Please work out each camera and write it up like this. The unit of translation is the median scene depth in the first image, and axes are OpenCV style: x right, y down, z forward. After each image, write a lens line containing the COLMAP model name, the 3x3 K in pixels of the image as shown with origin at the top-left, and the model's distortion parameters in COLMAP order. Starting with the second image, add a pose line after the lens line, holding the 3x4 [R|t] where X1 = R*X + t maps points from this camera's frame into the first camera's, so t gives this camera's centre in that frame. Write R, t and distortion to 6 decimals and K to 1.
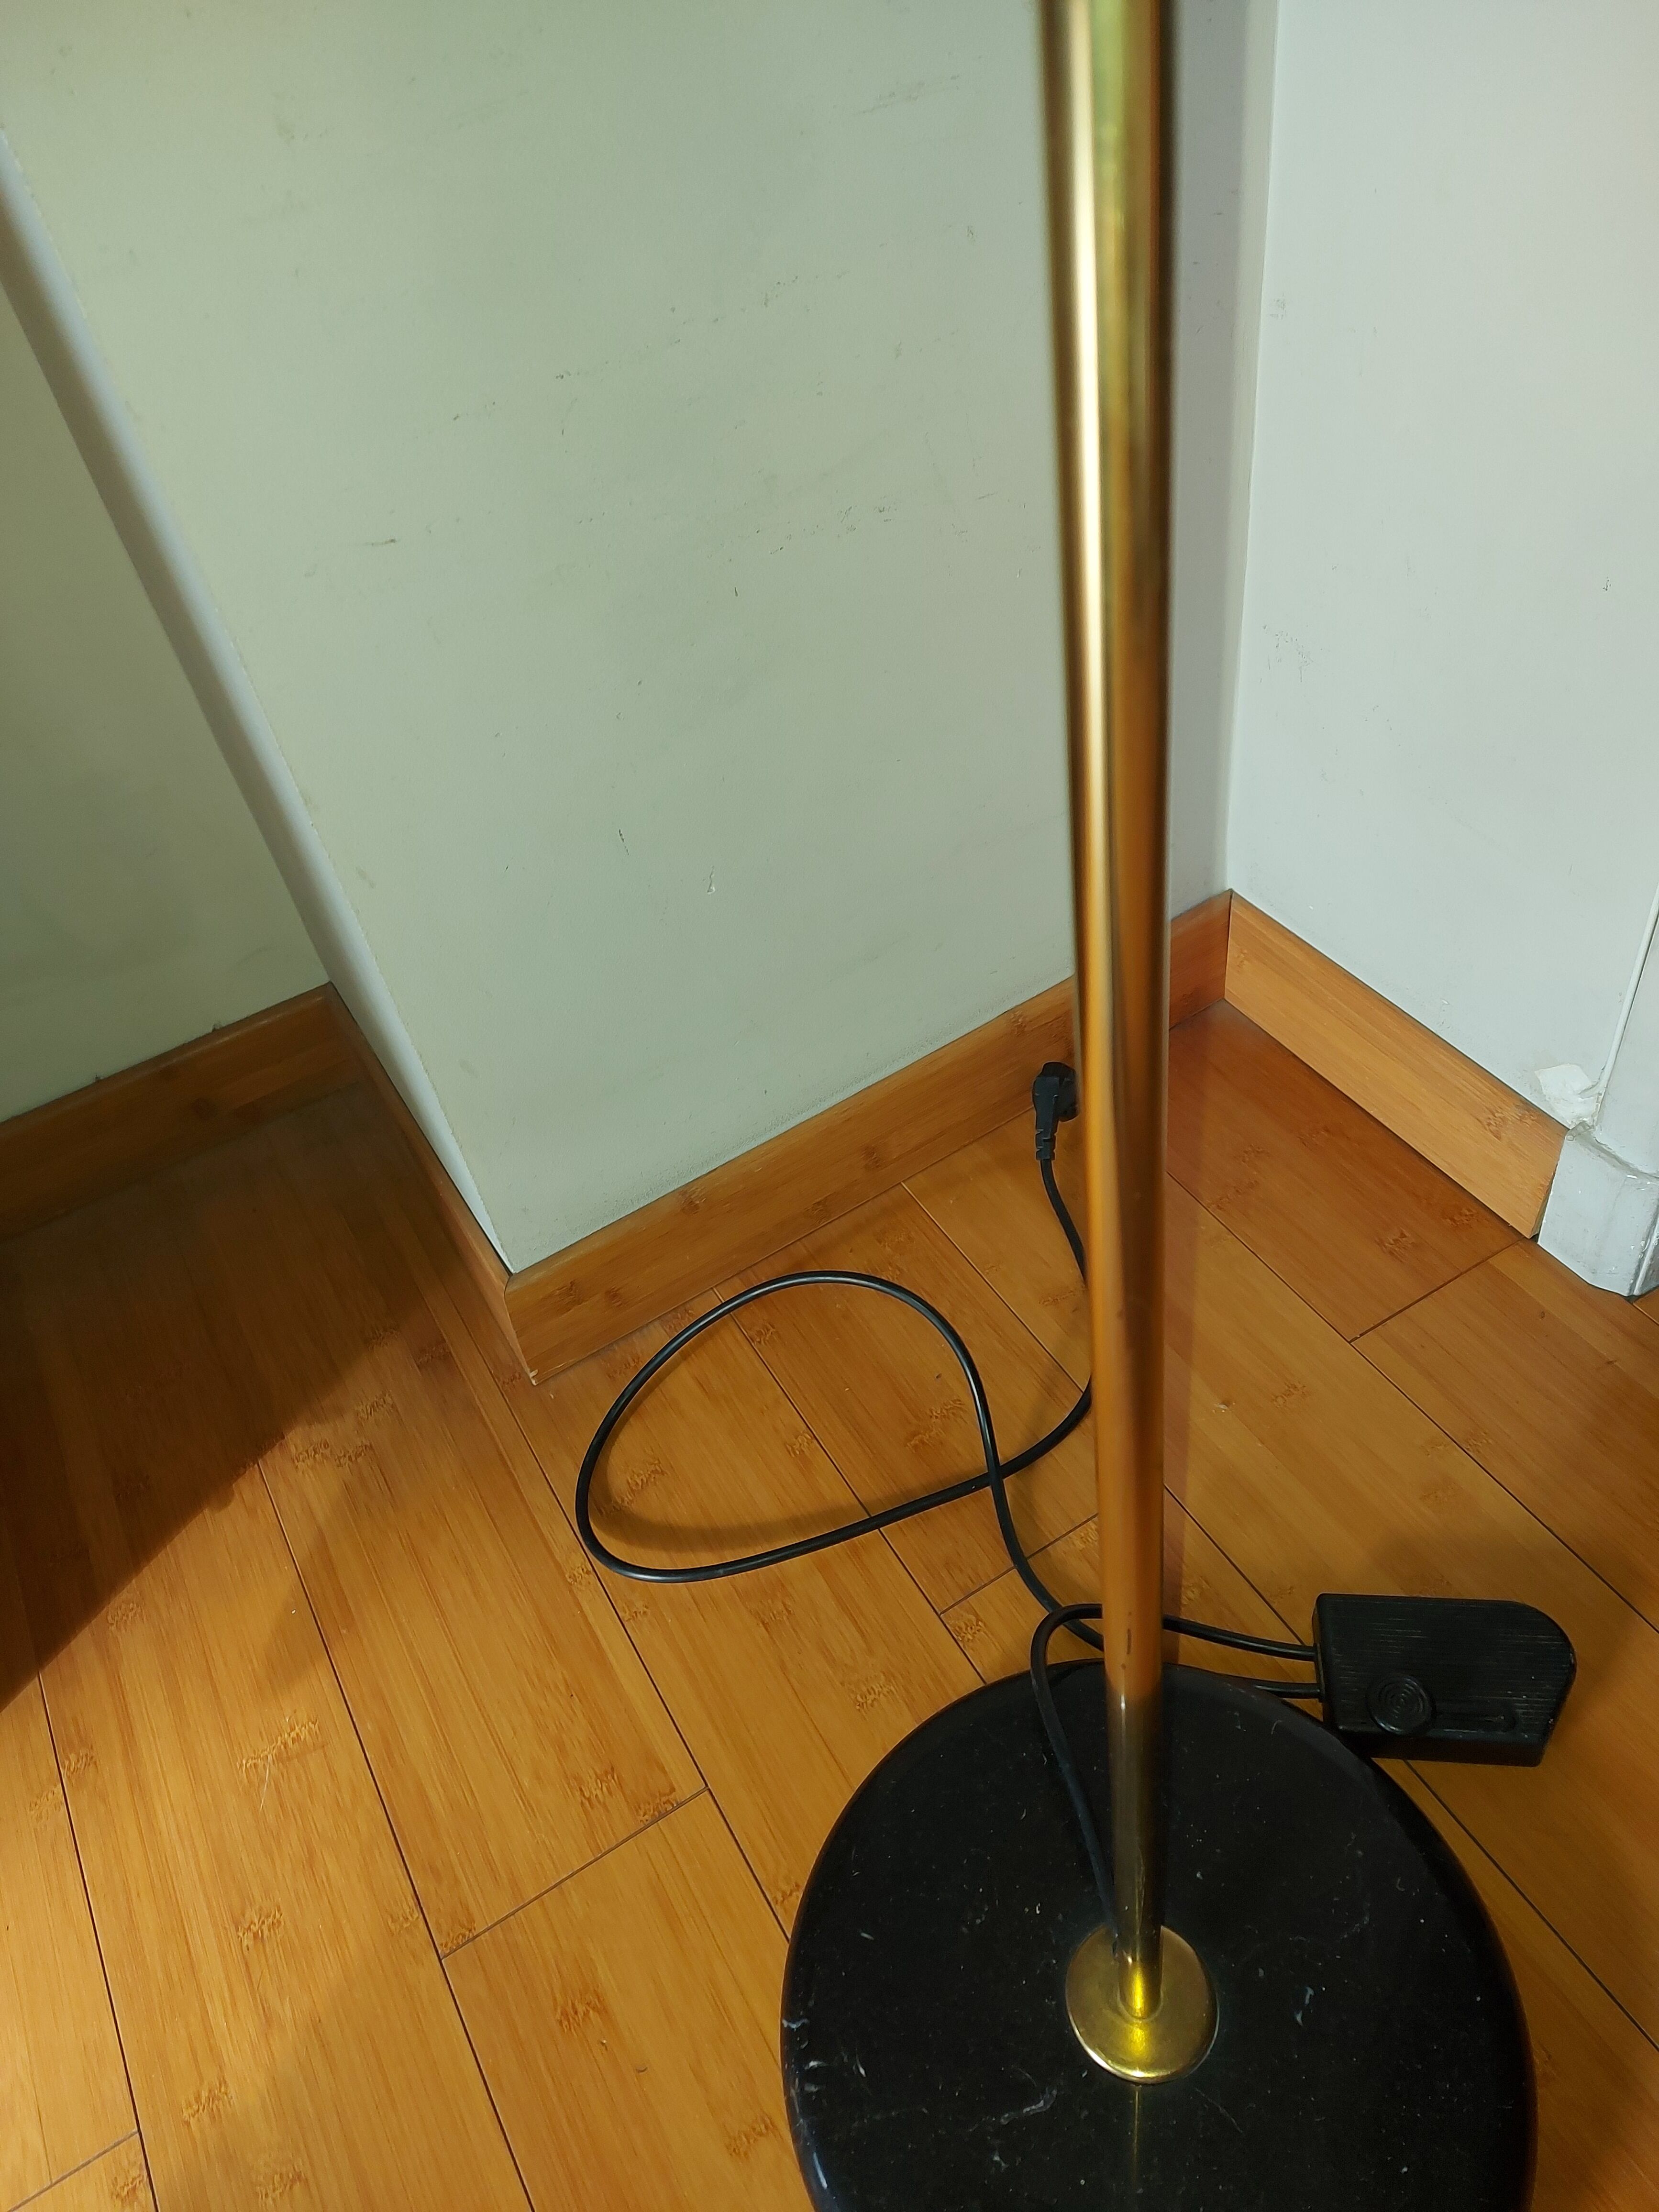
lens RADIAL K [[1569.8, 0, 820.2], [0, 1569.8, 1118.9], [0, 0, 1]] dist [0.106005, -0.107541]
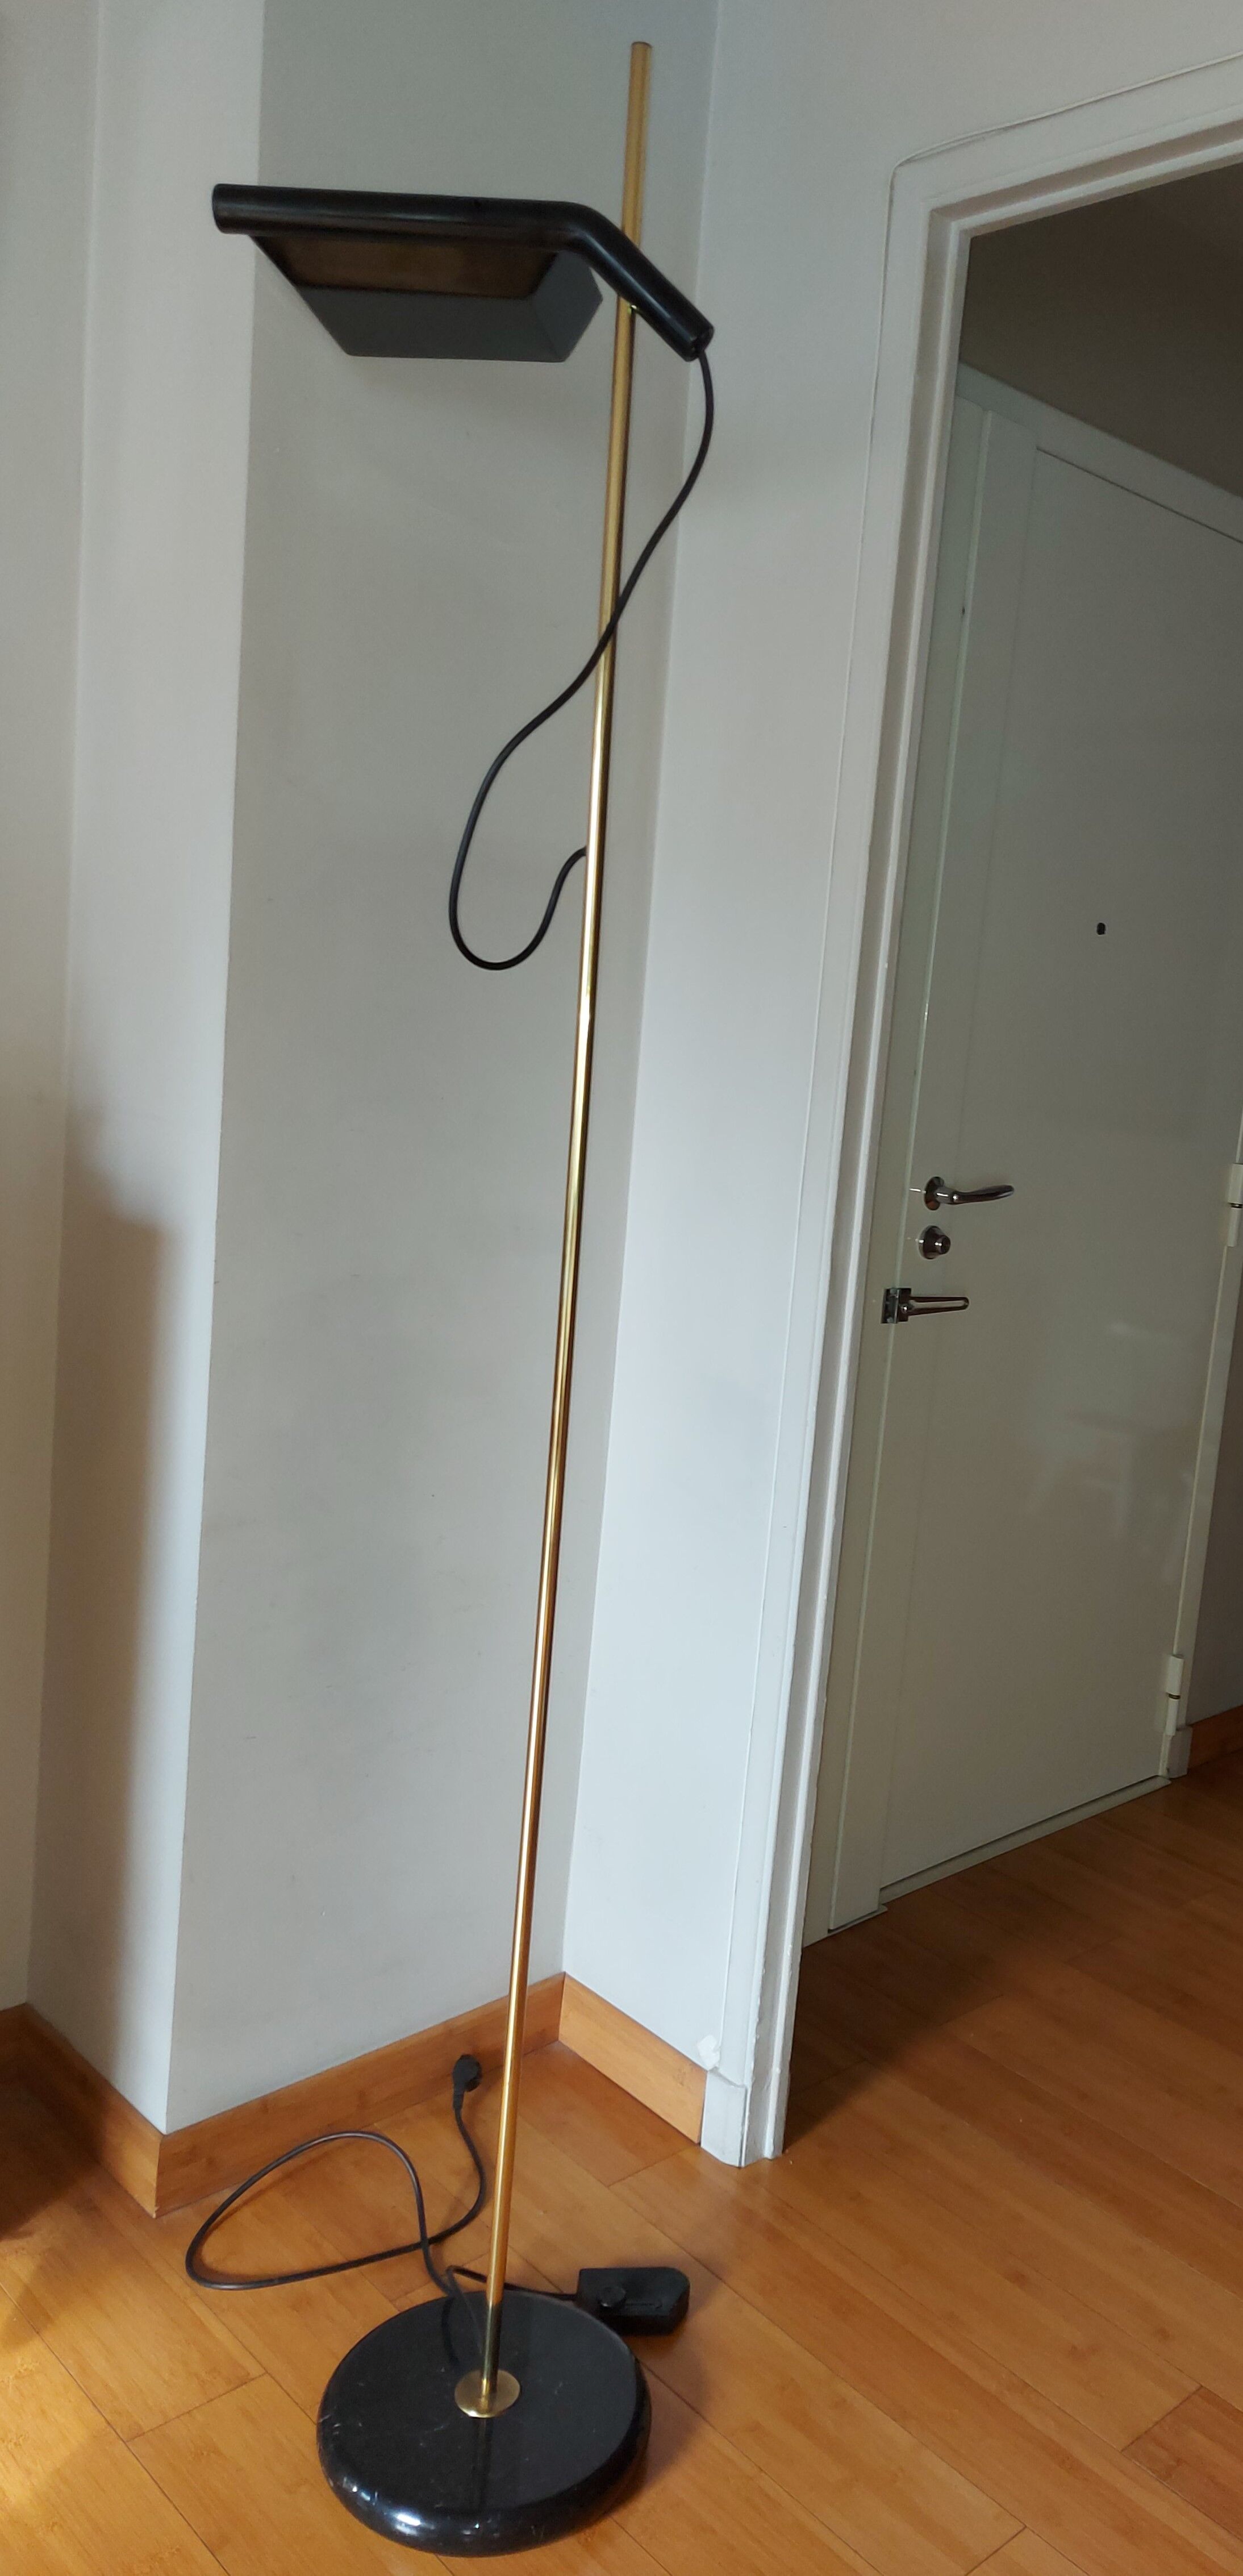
lens RADIAL K [[1843.5, 0, 849.2], [0, 1843.5, 1223.7], [0, 0, 1]] dist [0.111423, -0.102616]
pose [[0.932384, 0.199749, 0.301264, -0.330807], [0.041883, 0.768129, -0.638923, 0.728832], [-0.359034, 0.608340, 0.707826, -1.491460]]
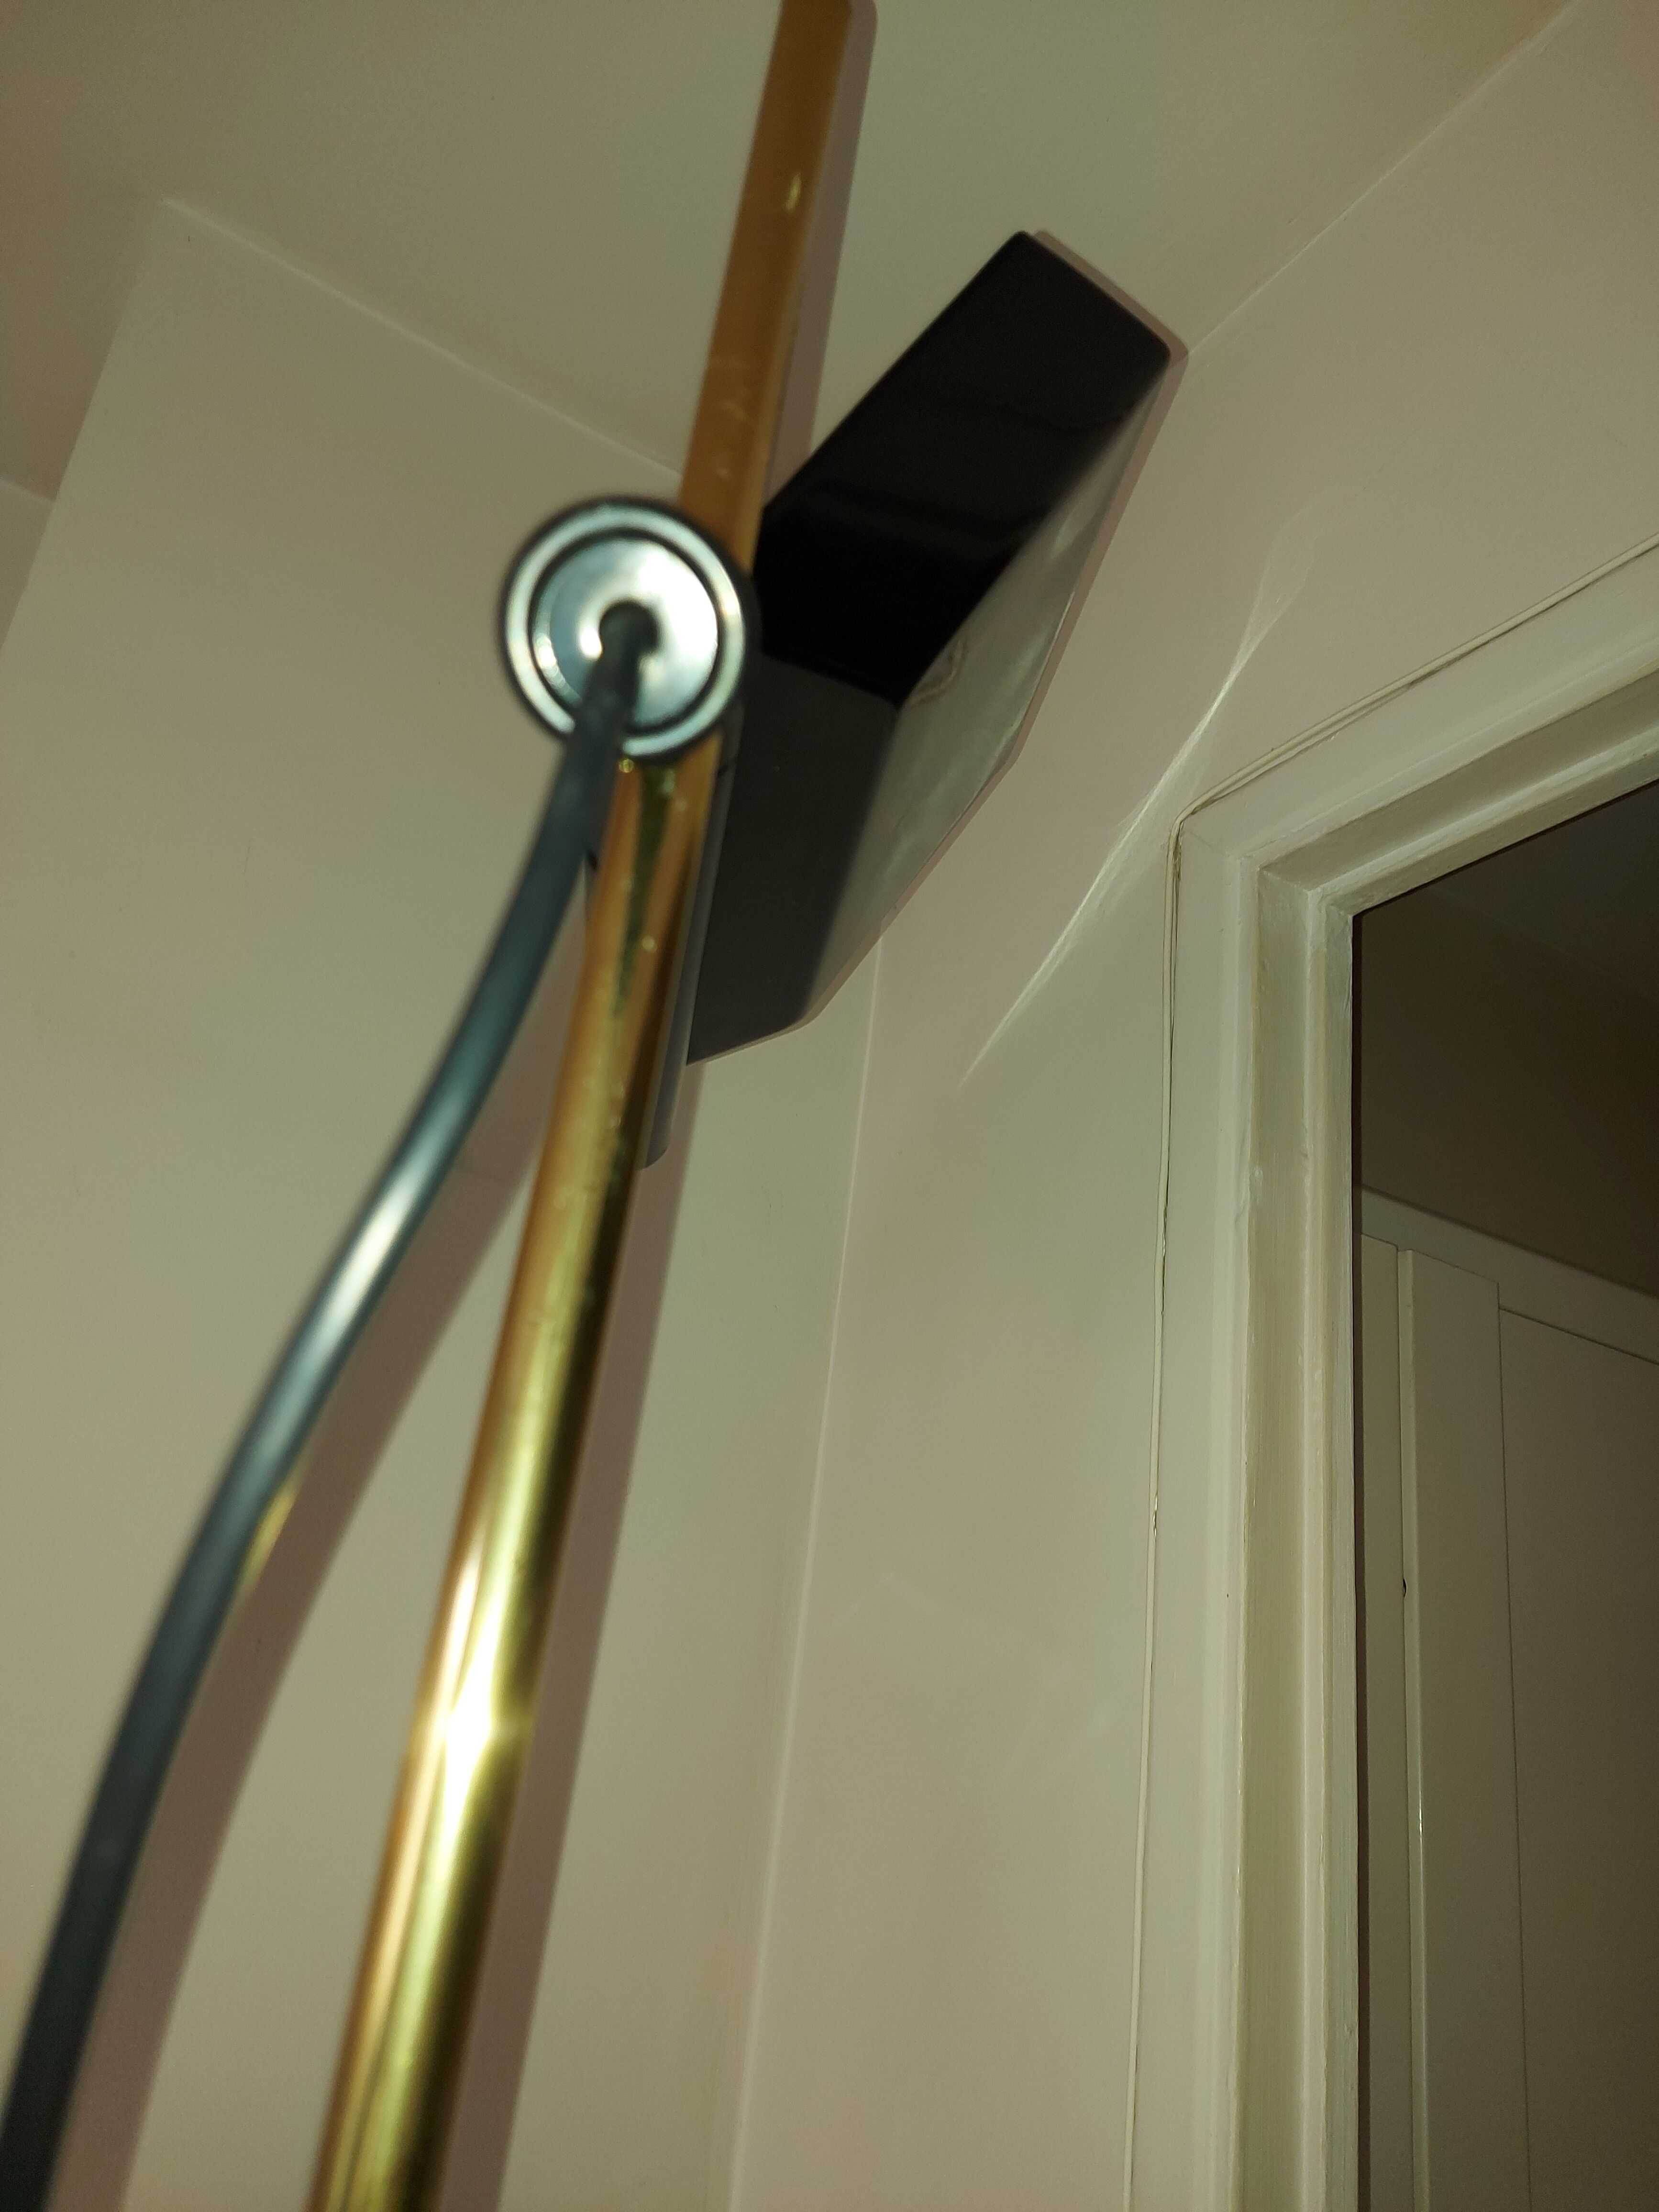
lens RADIAL K [[1569.8, 0, 820.2], [0, 1569.8, 1118.9], [0, 0, 1]] dist [0.106005, -0.107541]
pose [[0.964752, 0.251571, -0.077239, 0.040309], [-0.167081, 0.358785, -0.918345, -0.630360], [-0.203317, 0.898880, 0.388171, -0.874305]]
